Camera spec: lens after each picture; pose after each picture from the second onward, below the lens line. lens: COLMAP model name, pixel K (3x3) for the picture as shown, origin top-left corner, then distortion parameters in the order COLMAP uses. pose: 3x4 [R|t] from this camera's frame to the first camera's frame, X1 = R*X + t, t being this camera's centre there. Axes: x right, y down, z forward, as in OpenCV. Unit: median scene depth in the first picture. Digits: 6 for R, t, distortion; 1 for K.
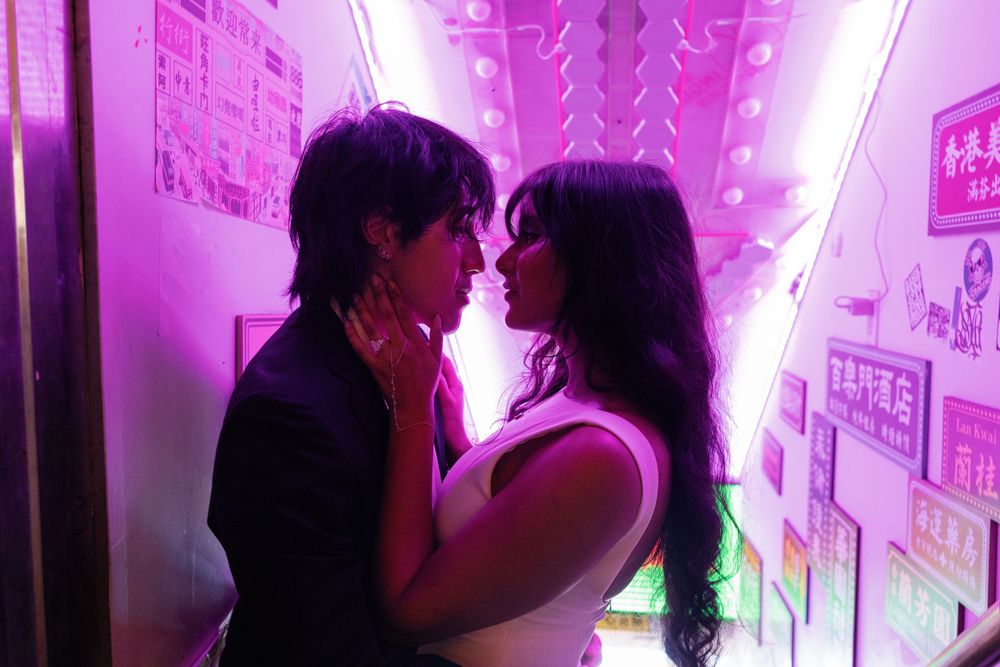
lens RADIAL K [[808.7, 0, 494.0], [0, 808.7, 331.2], [0, 0, 1]] dist [0.008328, 0.003059]
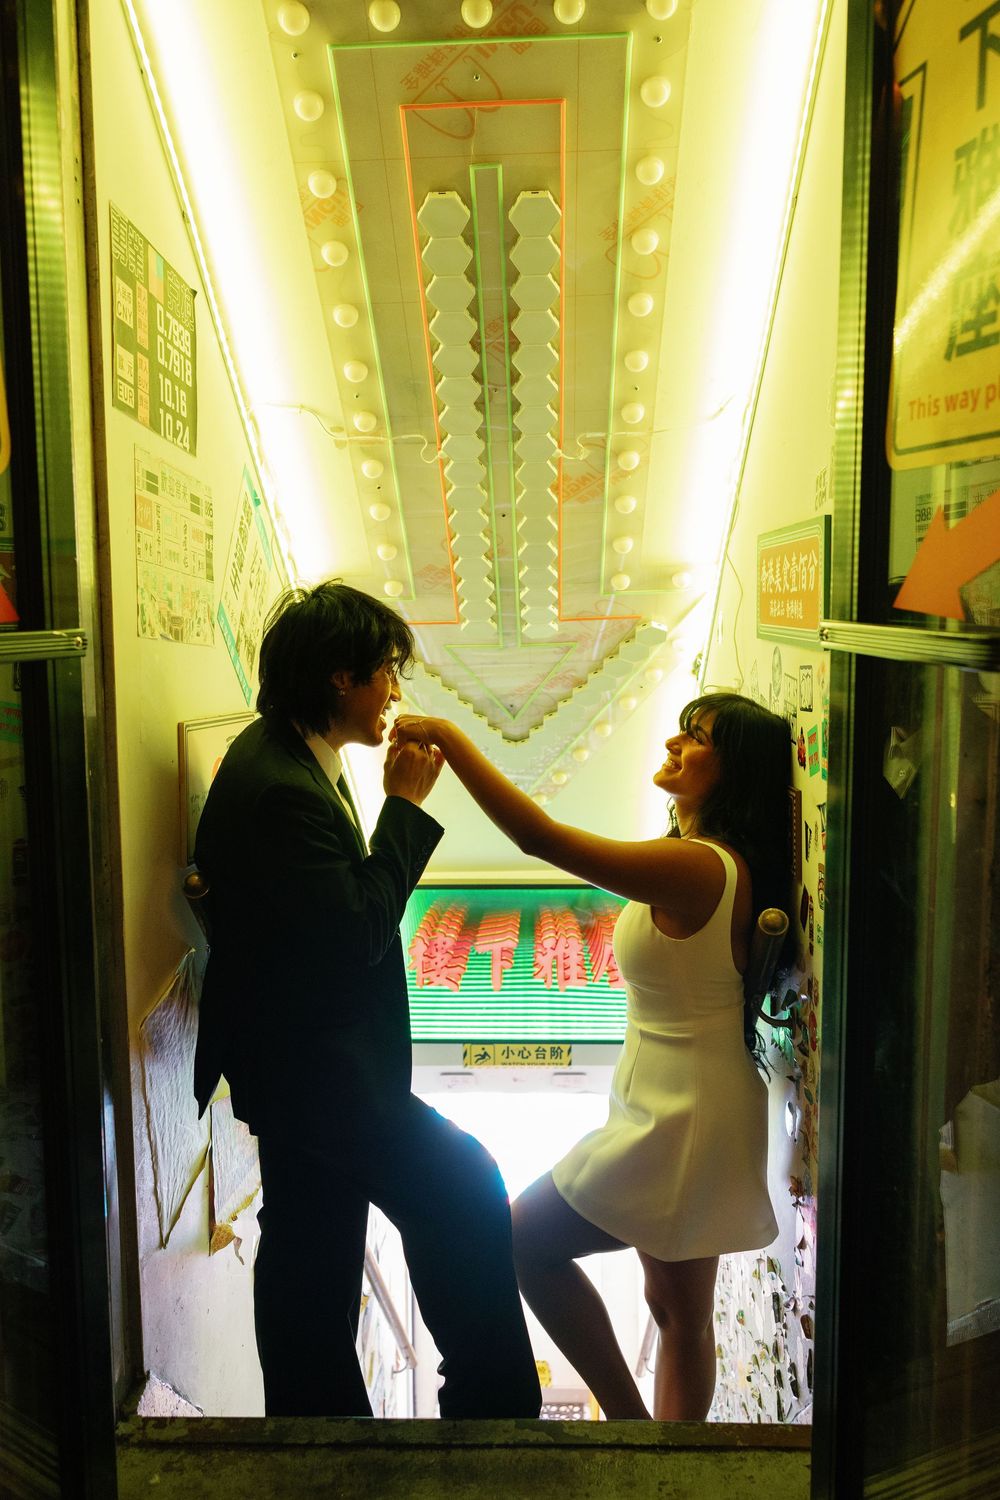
lens RADIAL K [[1213.1, 0, 493.4], [0, 1213.1, 743.0], [0, 0, 1]] dist [0.008328, 0.003059]
pose [[0.994576, -0.025407, 0.100858, -0.021275], [0.022083, 0.999180, 0.033944, -0.027080], [-0.101638, -0.031533, 0.994322, -0.580623]]
